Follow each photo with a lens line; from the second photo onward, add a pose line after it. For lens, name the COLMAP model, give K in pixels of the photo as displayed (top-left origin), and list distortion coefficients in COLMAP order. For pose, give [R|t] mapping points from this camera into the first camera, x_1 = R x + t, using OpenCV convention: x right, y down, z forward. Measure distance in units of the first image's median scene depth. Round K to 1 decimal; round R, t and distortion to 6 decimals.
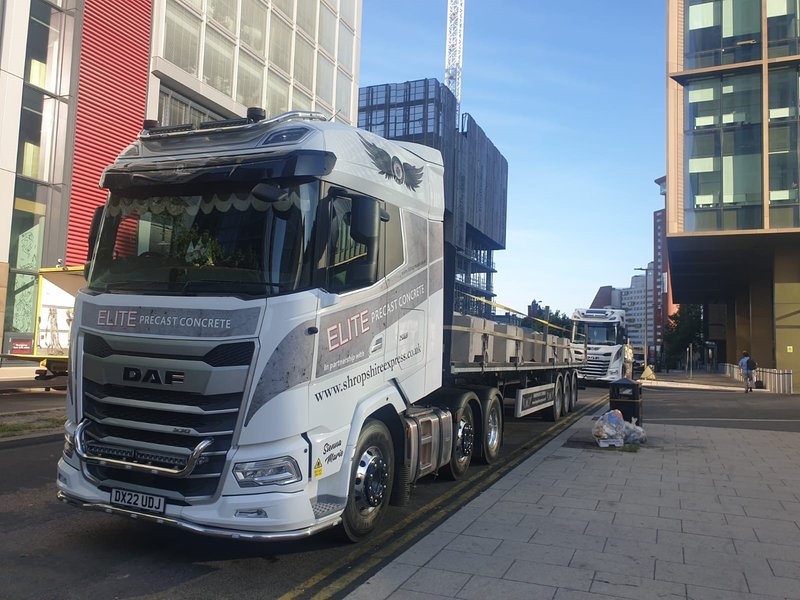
lens RADIAL K [[632.1, 0, 425.0], [0, 632.1, 294.1], [0, 0, 1]] dist [0.040792, -0.079792]
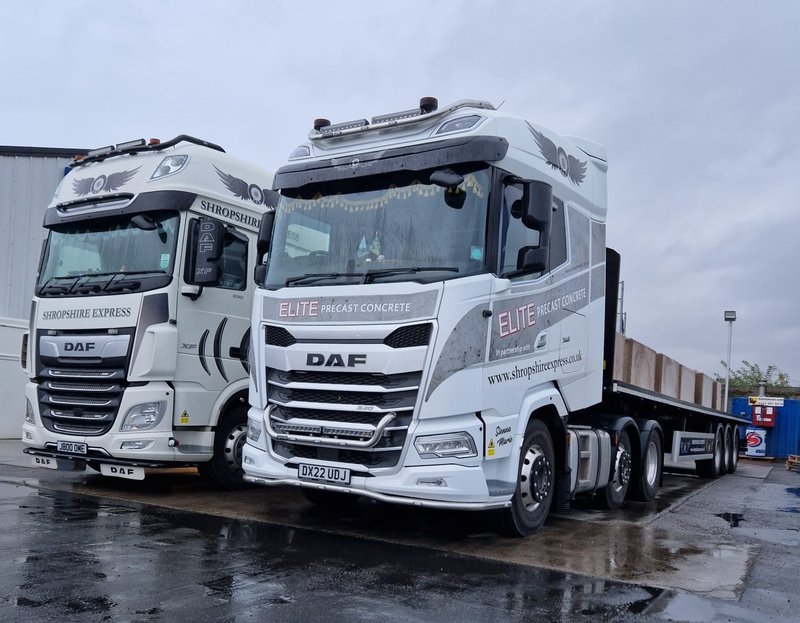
lens RADIAL K [[771.5, 0, 412.8], [0, 771.5, 394.5], [0, 0, 1]] dist [0.077505, 0.000000]
pose [[0.984956, 0.007350, -0.172649, -0.074807], [-0.000689, 0.999254, 0.038607, 0.133997], [0.172804, -0.037907, 0.984227, -0.251974]]
